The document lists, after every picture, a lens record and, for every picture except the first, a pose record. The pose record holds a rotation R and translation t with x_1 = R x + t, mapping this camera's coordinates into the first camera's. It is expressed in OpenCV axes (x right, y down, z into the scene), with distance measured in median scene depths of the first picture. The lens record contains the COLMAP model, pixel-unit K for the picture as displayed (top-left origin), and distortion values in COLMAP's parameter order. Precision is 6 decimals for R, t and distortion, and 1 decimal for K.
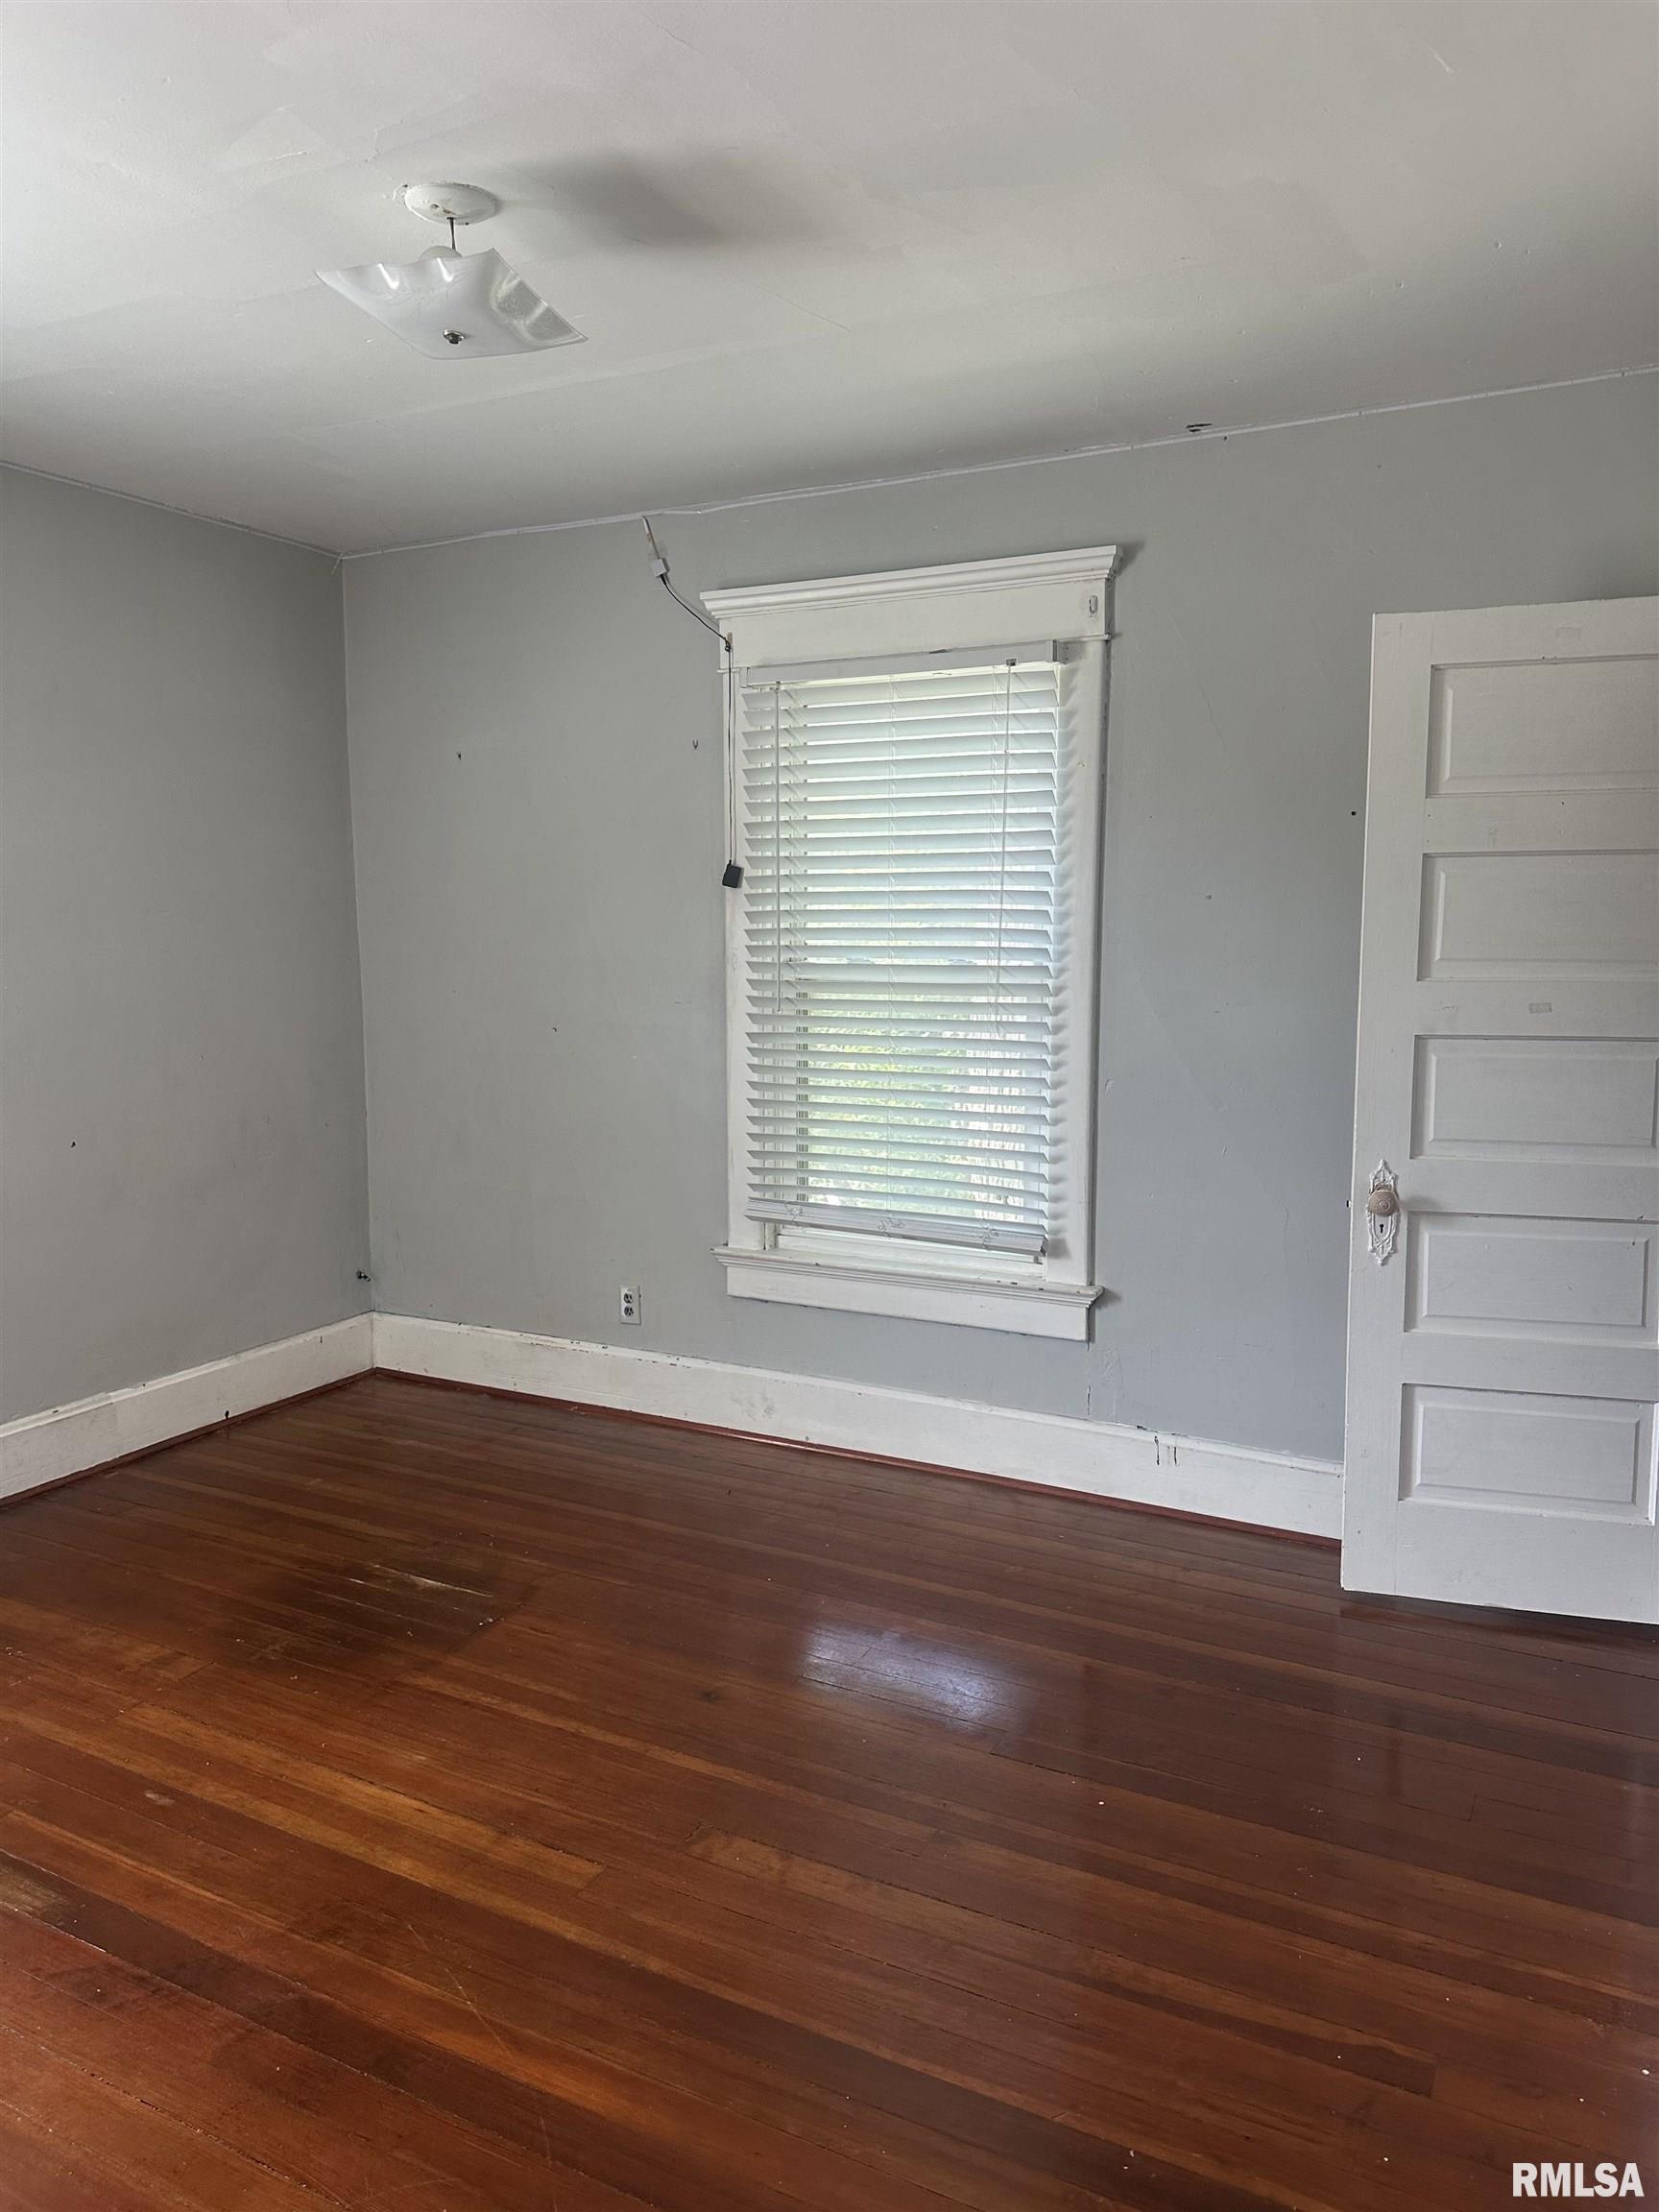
lens RADIAL K [[1567.7, 0, 820.3], [0, 1567.7, 1099.2], [0, 0, 1]] dist [0.077376, -0.047927]
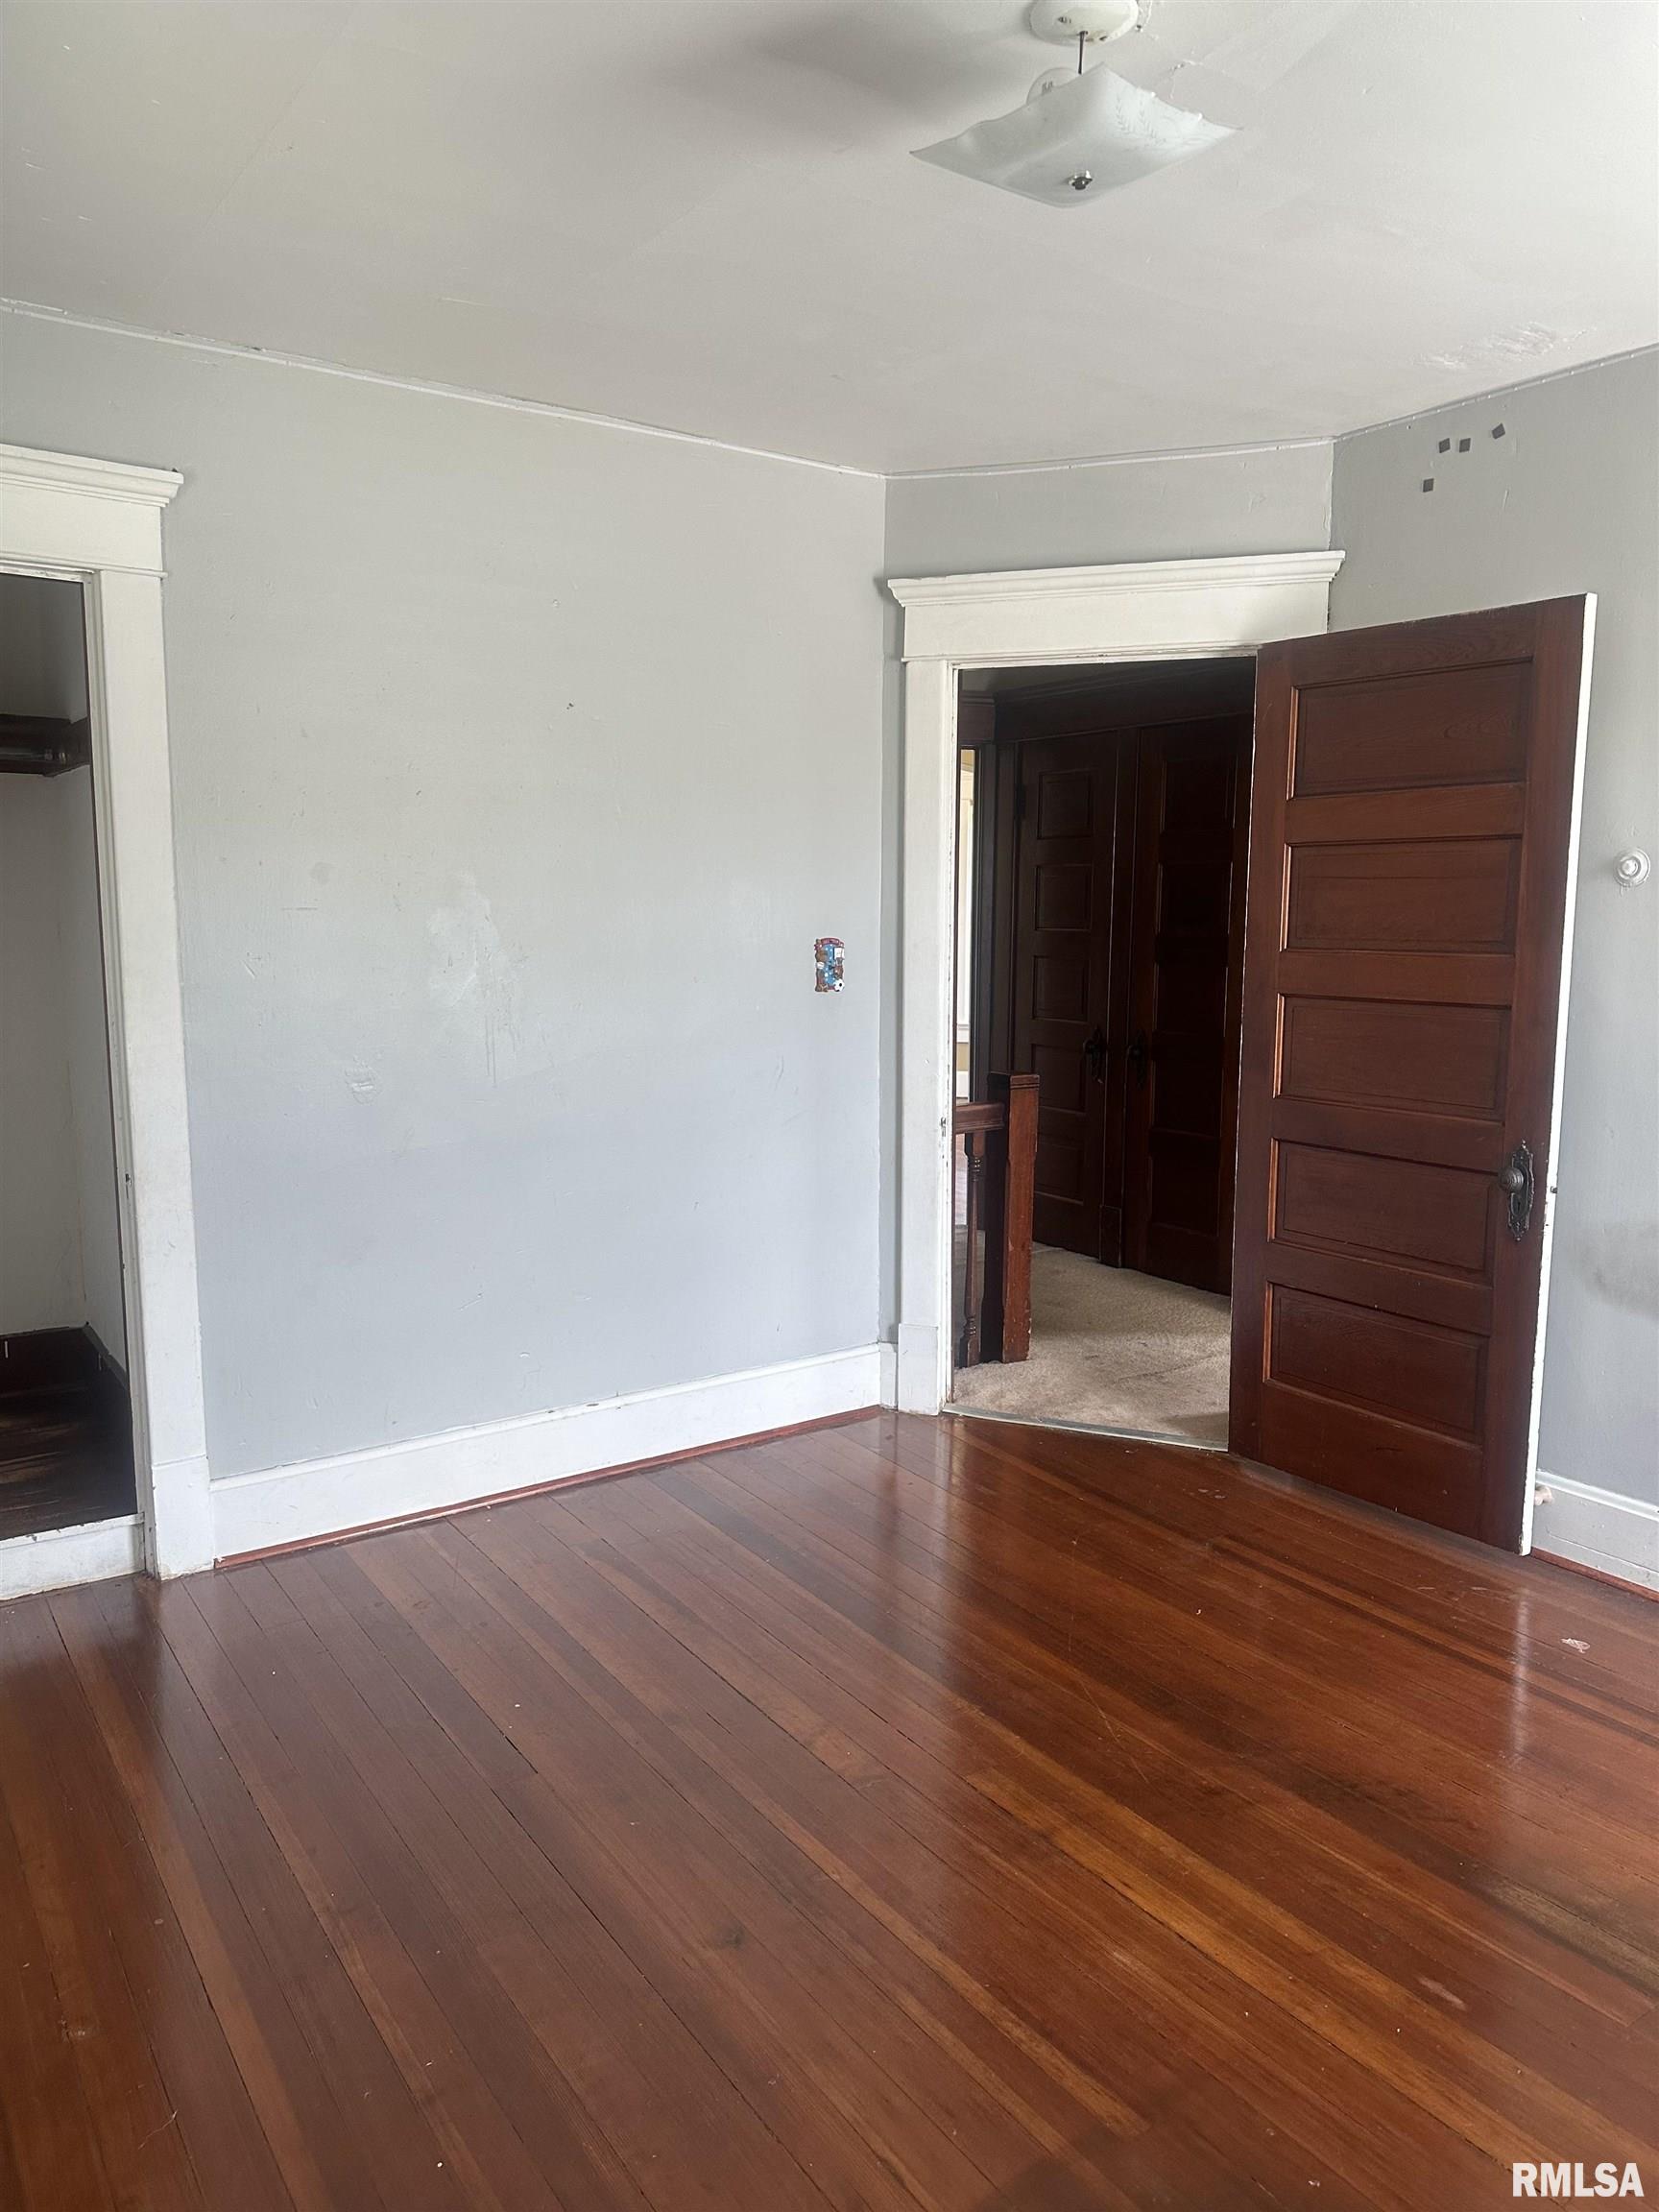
lens RADIAL K [[1547.4, 0, 855.0], [0, 1547.4, 1084.7], [0, 0, 1]] dist [0.203462, -0.126637]
pose [[-0.888225, -0.066100, 0.454628, -0.354667], [0.045312, 0.972165, 0.229875, -0.150093], [-0.457168, 0.224781, -0.860506, 1.244293]]
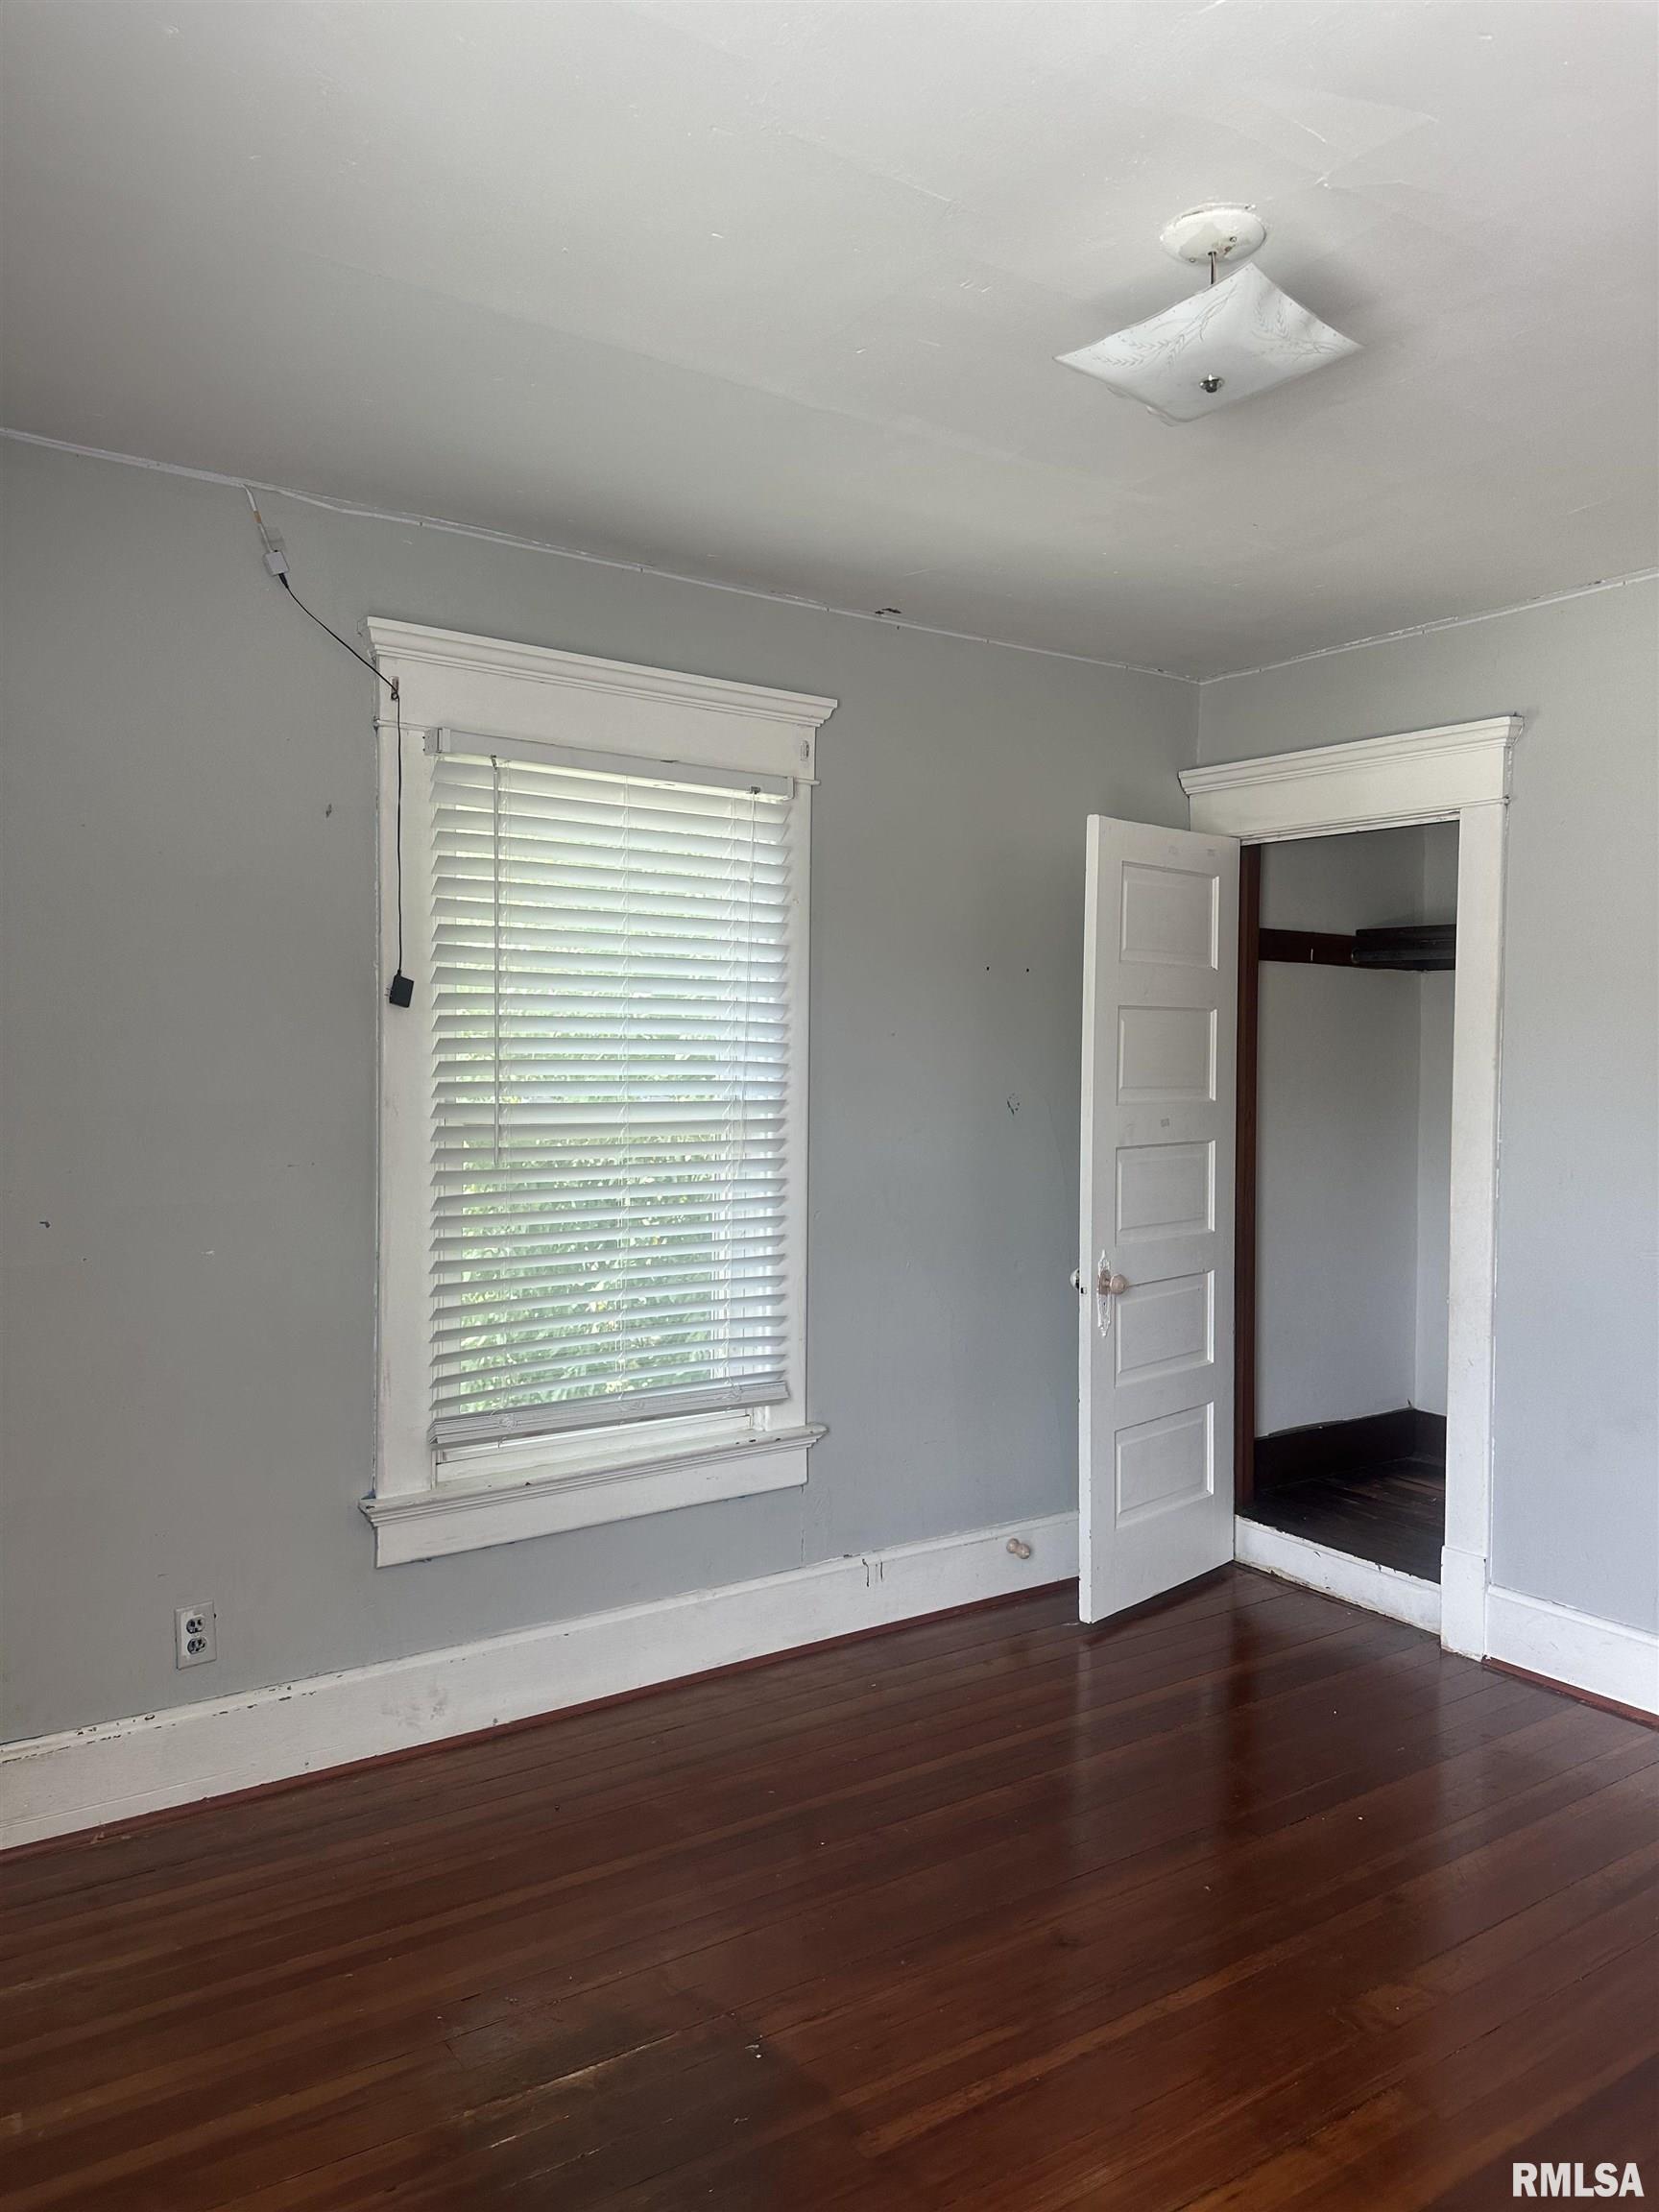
lens RADIAL K [[1546.7, 0, 847.6], [0, 1546.7, 1098.4], [0, 0, 1]] dist [0.096397, -0.139418]
pose [[0.450652, -0.011659, 0.892623, -0.706774], [0.102169, 0.994018, -0.038598, -0.045821], [-0.886834, 0.108592, 0.449148, 0.542842]]
